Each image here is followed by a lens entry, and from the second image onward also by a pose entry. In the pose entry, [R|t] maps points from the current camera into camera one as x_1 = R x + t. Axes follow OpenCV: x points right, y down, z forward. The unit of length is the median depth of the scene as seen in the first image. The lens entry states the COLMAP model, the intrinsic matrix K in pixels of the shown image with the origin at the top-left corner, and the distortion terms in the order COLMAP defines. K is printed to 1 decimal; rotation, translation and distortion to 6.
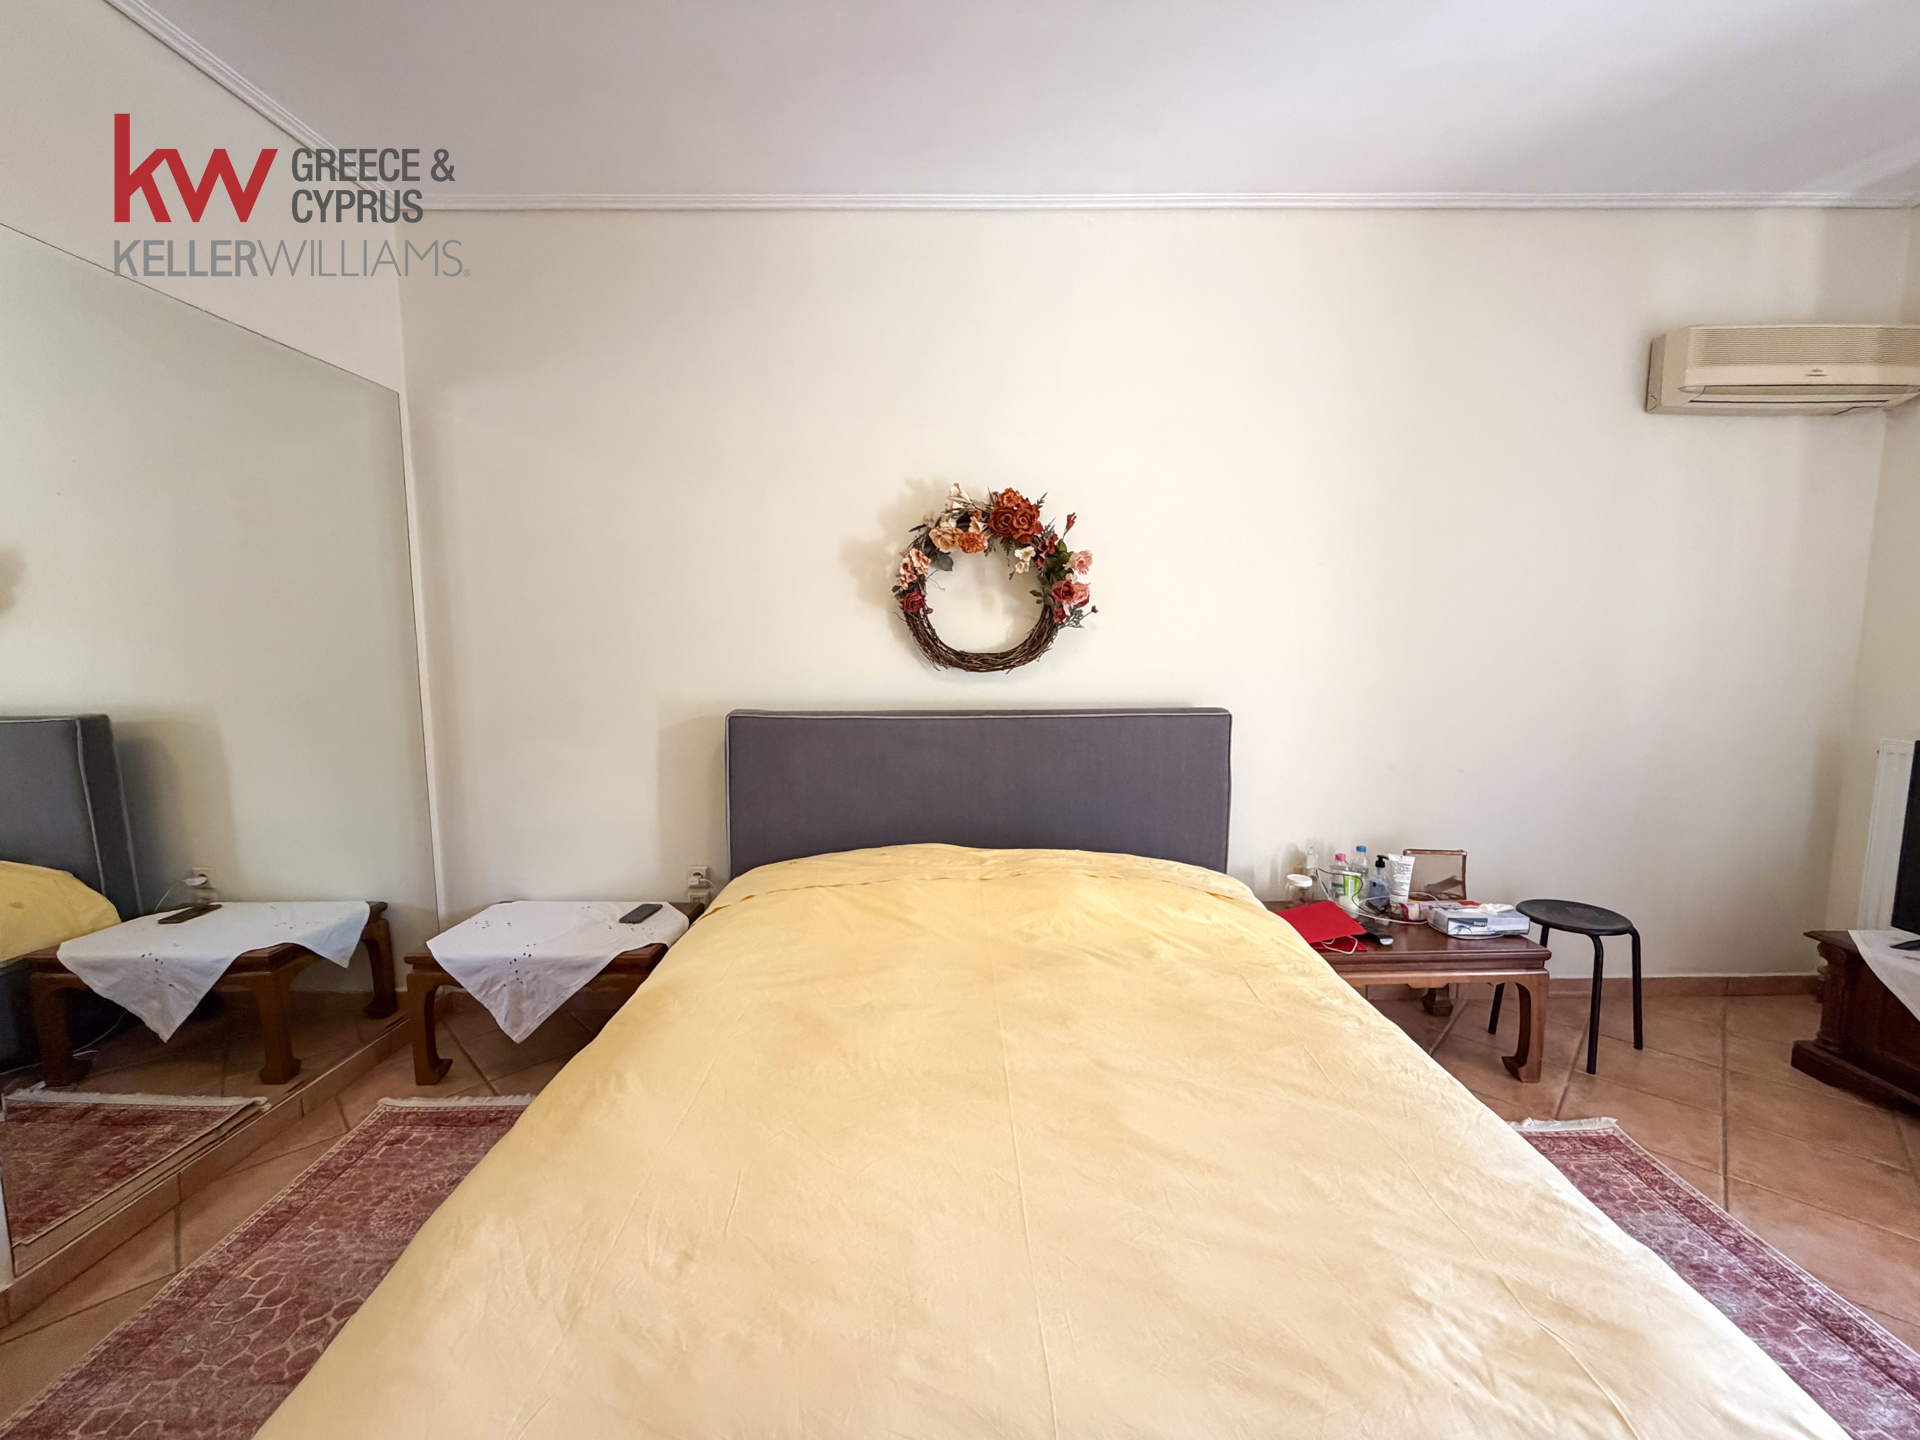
lens RADIAL K [[776.3, 0, 953.7], [0, 776.3, 721.6], [0, 0, 1]] dist [-0.001909, -0.000186]
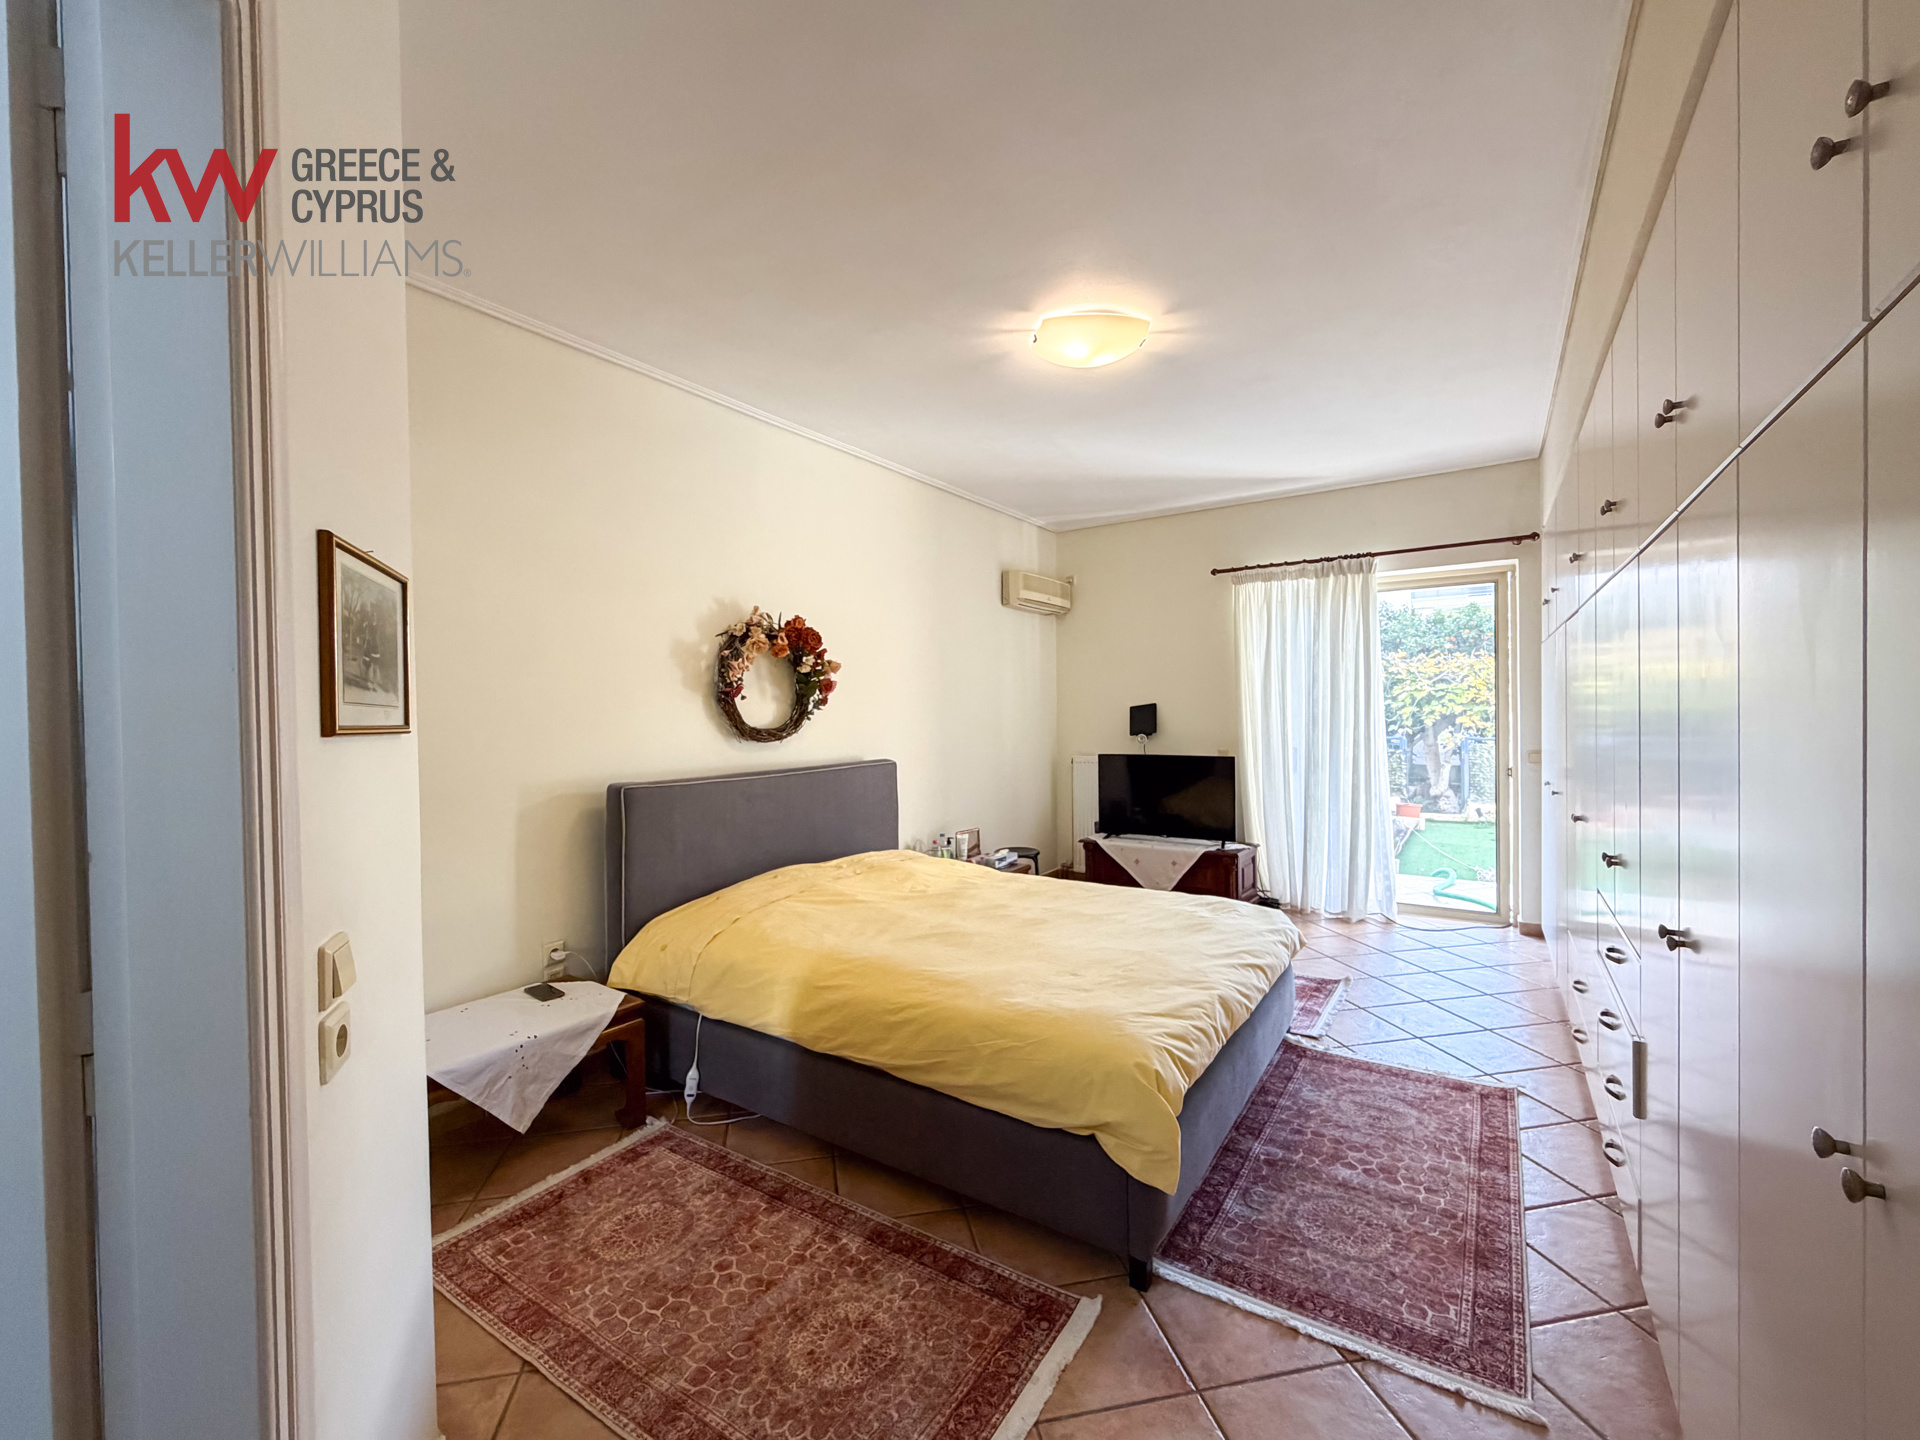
lens RADIAL K [[797.9, 0, 960.0], [0, 797.9, 720.0], [0, 0, 1]] dist [0.001207, 0.000368]
pose [[0.559644, -0.014343, 0.828609, -0.970797], [0.096318, 0.994200, -0.047844, -0.003771], [-0.823117, 0.106585, 0.557780, -0.065522]]
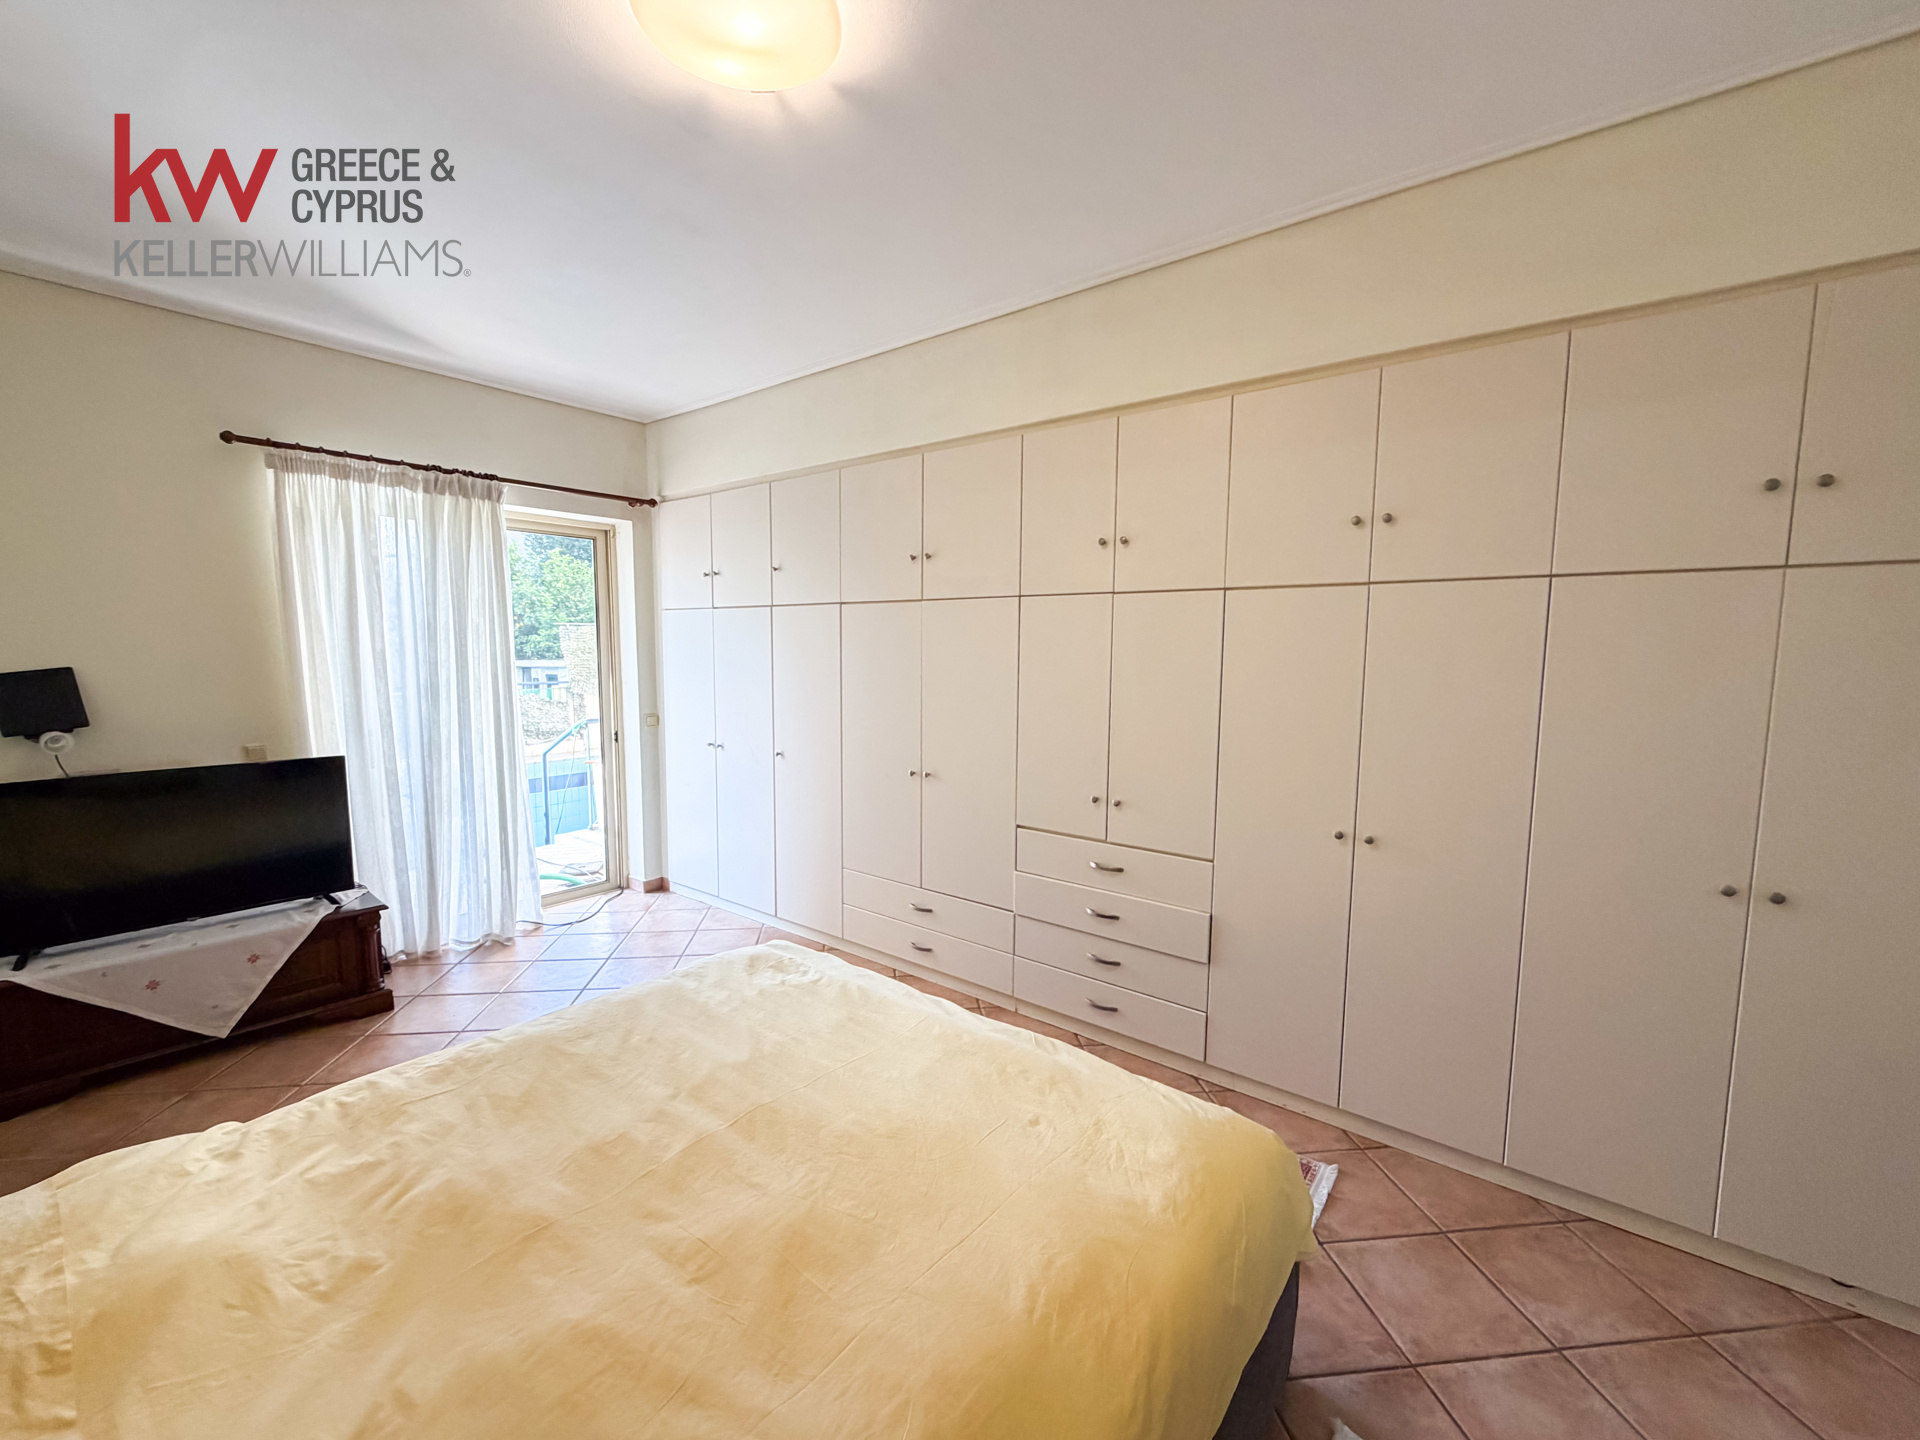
lens RADIAL K [[776.3, 0, 953.7], [0, 776.3, 721.6], [0, 0, 1]] dist [-0.001909, -0.000186]
pose [[-0.777879, -0.062518, 0.625297, -0.433701], [0.059714, 0.983183, 0.172585, -0.147326], [-0.625571, 0.171589, -0.761064, 0.810788]]
